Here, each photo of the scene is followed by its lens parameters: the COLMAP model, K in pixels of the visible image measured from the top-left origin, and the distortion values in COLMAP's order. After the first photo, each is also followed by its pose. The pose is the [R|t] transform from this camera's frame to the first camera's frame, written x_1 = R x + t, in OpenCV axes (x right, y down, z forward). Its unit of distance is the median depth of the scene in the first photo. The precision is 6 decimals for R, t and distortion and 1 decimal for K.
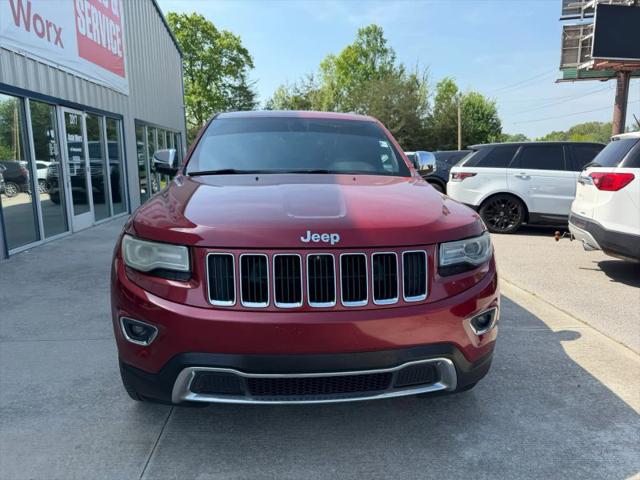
lens RADIAL K [[454.5, 0, 321.5], [0, 454.5, 245.0], [0, 0, 1]] dist [0.017425, -0.023034]
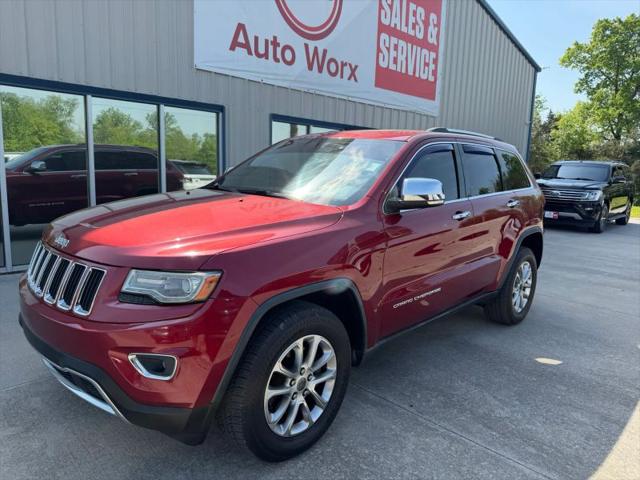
lens RADIAL K [[454.5, 0, 321.5], [0, 454.5, 243.2], [0, 0, 1]] dist [0.017425, -0.023034]
pose [[0.656686, 0.150731, -0.738947, 0.083531], [-0.179348, 0.982926, 0.041116, -0.011519], [0.732528, 0.105528, 0.672507, 0.042645]]
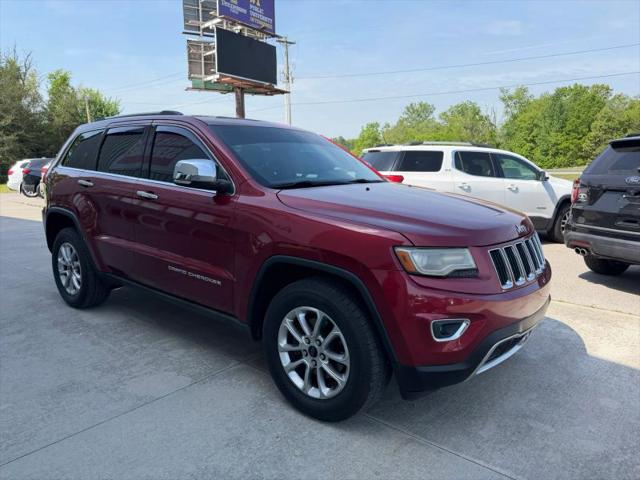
lens RADIAL K [[454.5, 0, 316.4], [0, 454.5, 240.5], [0, 0, 1]] dist [0.017425, -0.023034]
pose [[0.700742, -0.120432, 0.703176, -0.090095], [0.126436, 0.991010, 0.043731, -0.007590], [-0.702122, 0.058263, 0.709669, 0.027190]]
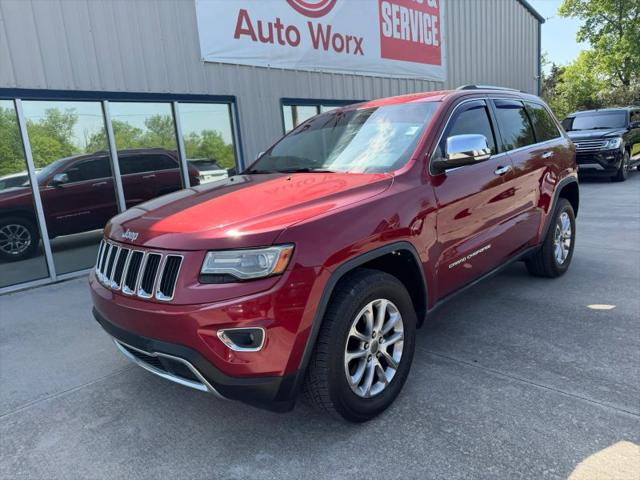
lens RADIAL K [[454.5, 0, 317.8], [0, 454.5, 247.6], [0, 0, 1]] dist [0.017425, -0.023034]
pose [[0.645725, 0.108894, -0.755765, 0.079643], [-0.065562, 0.994030, 0.087209, -0.007834], [0.760750, -0.006763, 0.649009, 0.035618]]
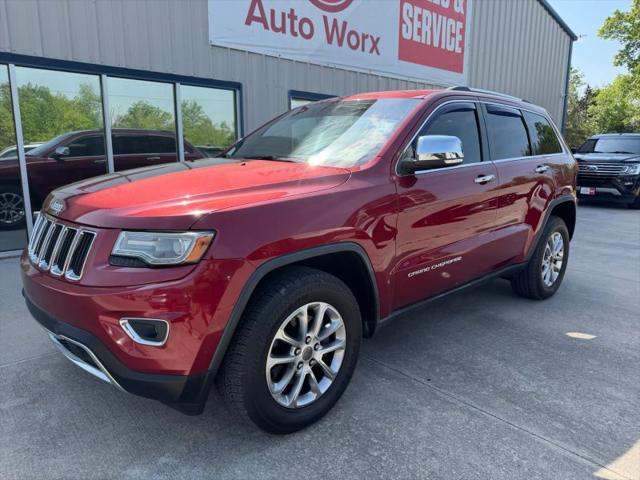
lens RADIAL K [[454.5, 0, 322.8], [0, 454.5, 246.9], [0, 0, 1]] dist [0.017425, -0.023034]
pose [[0.612991, 0.168423, -0.771930, 0.082775], [-0.159398, 0.983288, 0.087959, -0.007920], [0.773844, 0.069126, 0.629593, 0.049373]]
